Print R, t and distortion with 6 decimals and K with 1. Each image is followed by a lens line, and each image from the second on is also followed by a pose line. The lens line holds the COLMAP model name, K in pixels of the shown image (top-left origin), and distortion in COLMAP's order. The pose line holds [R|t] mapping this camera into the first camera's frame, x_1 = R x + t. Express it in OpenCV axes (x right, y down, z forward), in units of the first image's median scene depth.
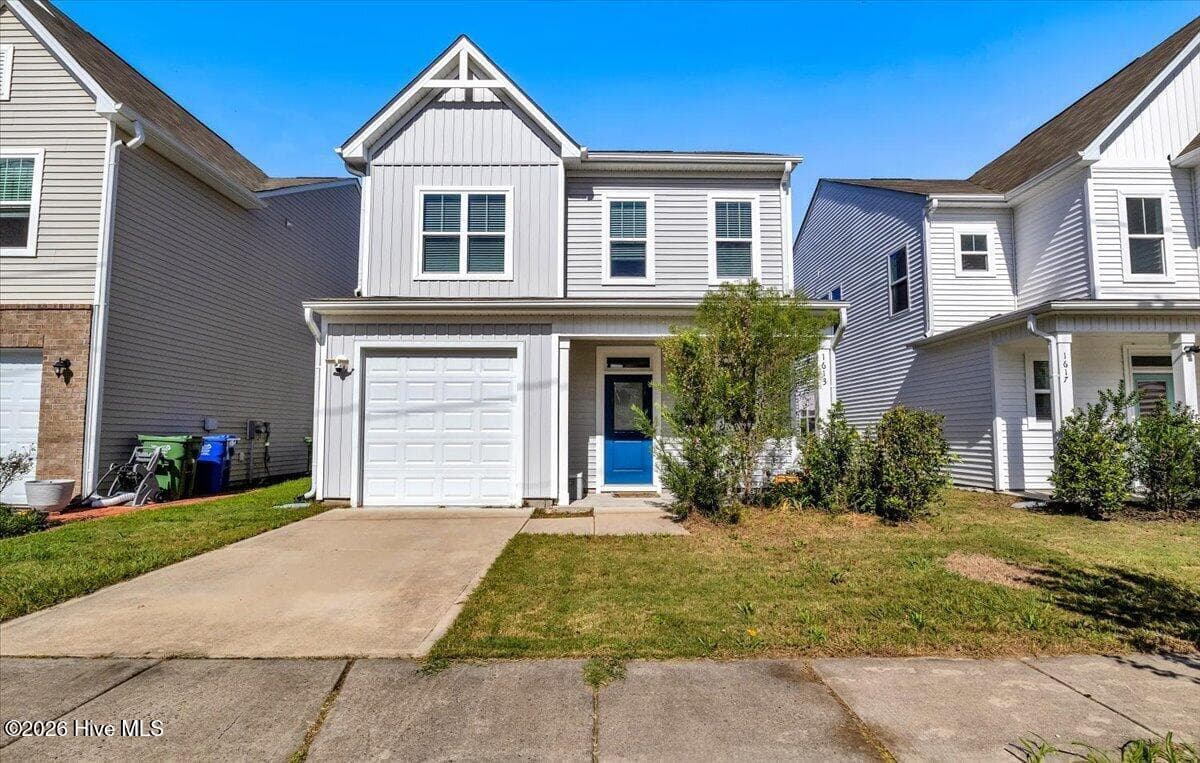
lens RADIAL K [[485.7, 0, 602.6], [0, 485.7, 390.9], [0, 0, 1]] dist [-0.007572, -0.001267]
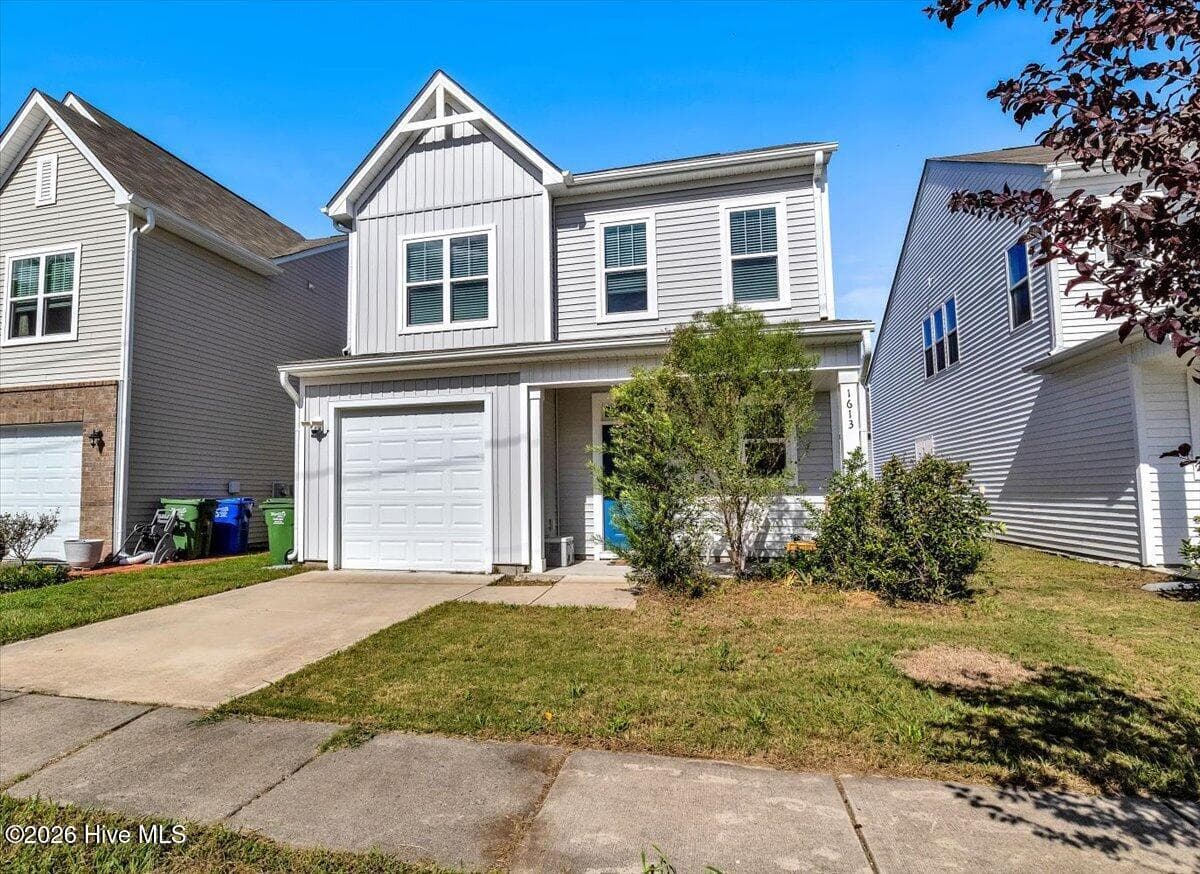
lens RADIAL K [[564.3, 0, 593.6], [0, 564.3, 442.6], [0, 0, 1]] dist [-0.010526, 0.001541]
pose [[0.972175, -0.030925, -0.232206, 0.269119], [0.031225, 0.999510, -0.002383, -0.000113], [0.232166, -0.004934, 0.972664, 0.004967]]
